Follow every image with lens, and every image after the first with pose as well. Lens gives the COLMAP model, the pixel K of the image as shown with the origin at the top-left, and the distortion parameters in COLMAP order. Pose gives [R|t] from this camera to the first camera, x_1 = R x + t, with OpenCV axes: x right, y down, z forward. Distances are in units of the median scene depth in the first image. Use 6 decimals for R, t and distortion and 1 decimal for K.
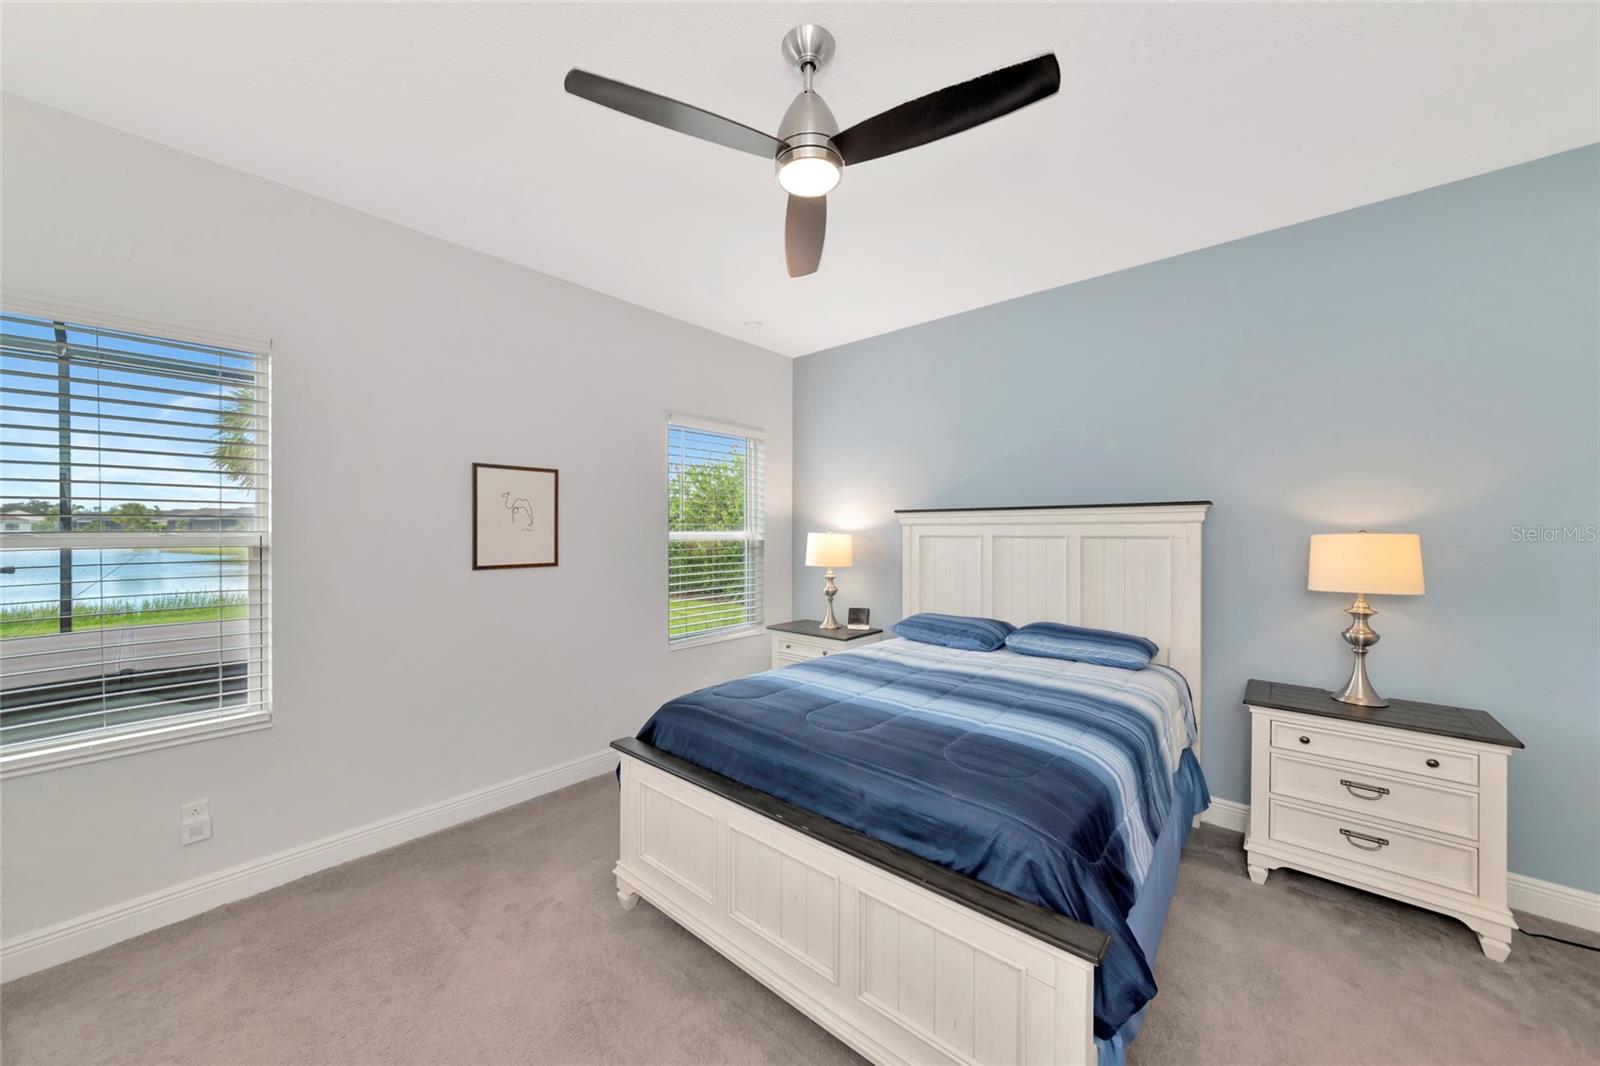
lens RADIAL K [[554.2, 0, 790.7], [0, 554.2, 534.7], [0, 0, 1]] dist [-0.001892, 0.000677]
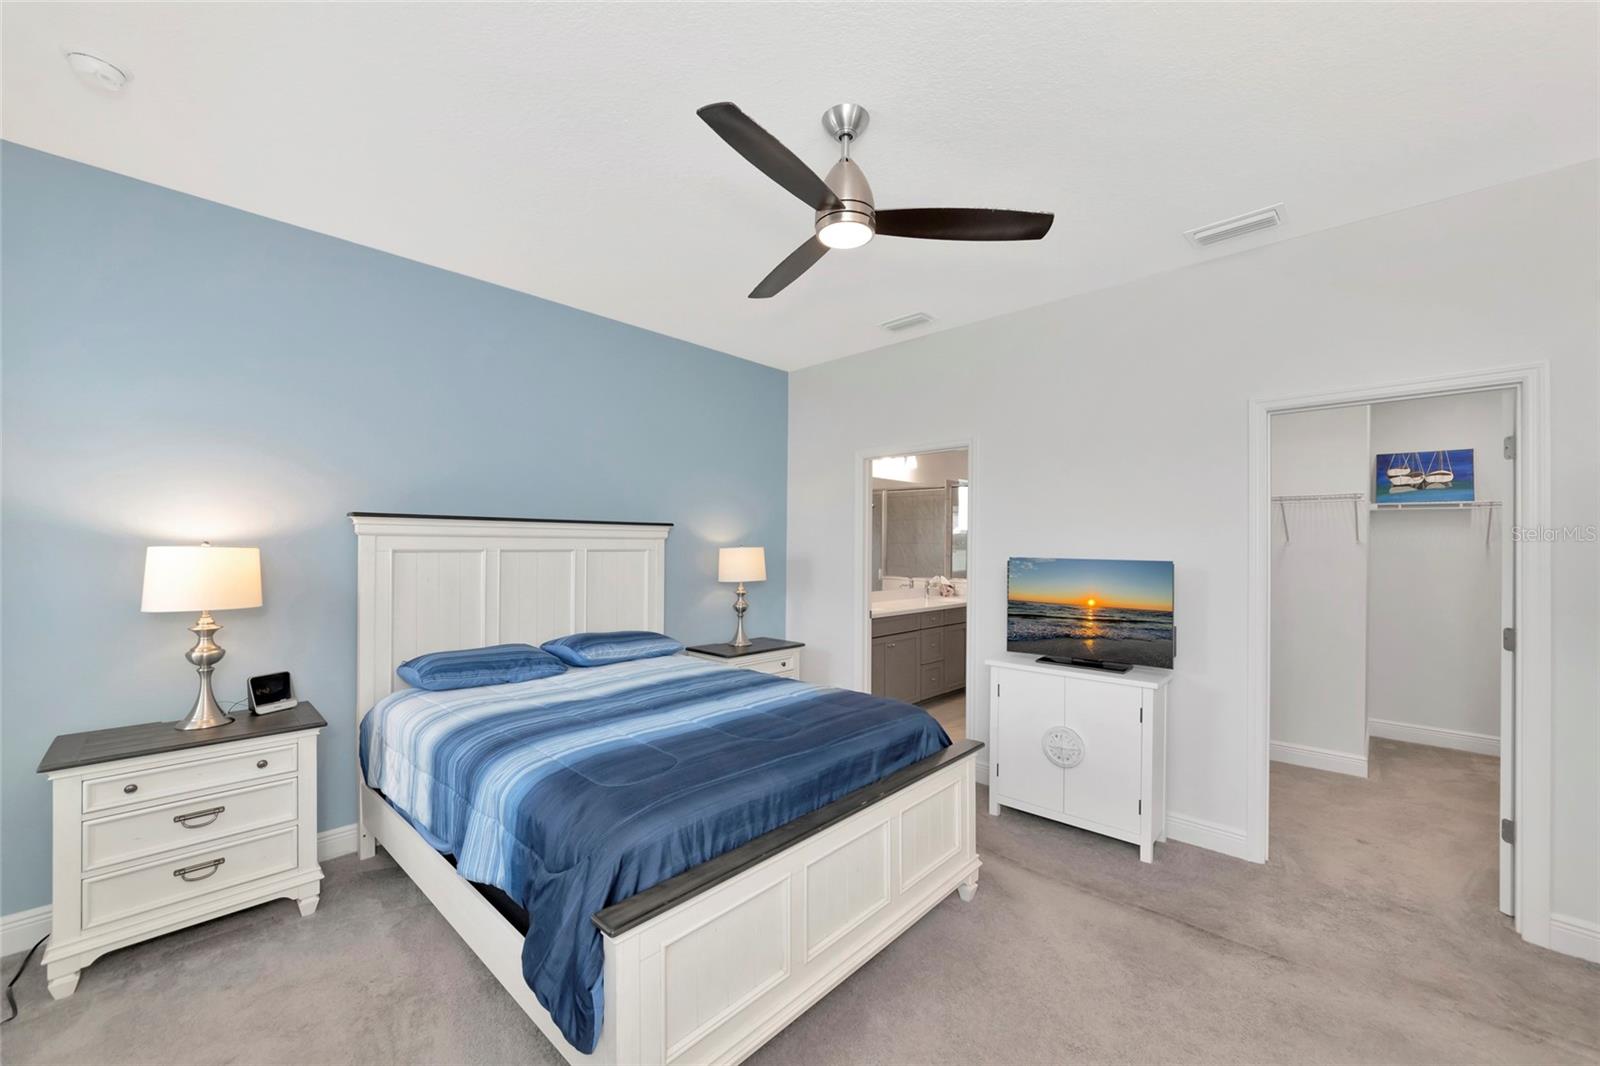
lens RADIAL K [[621.0, 0, 778.2], [0, 621.0, 542.5], [0, 0, 1]] dist [-0.004760, 0.000413]
pose [[0.062875, 0.004650, 0.998011, -0.869227], [0.000924, 0.999988, -0.004717, -0.006902], [-0.998021, 0.001219, 0.062870, 0.741971]]
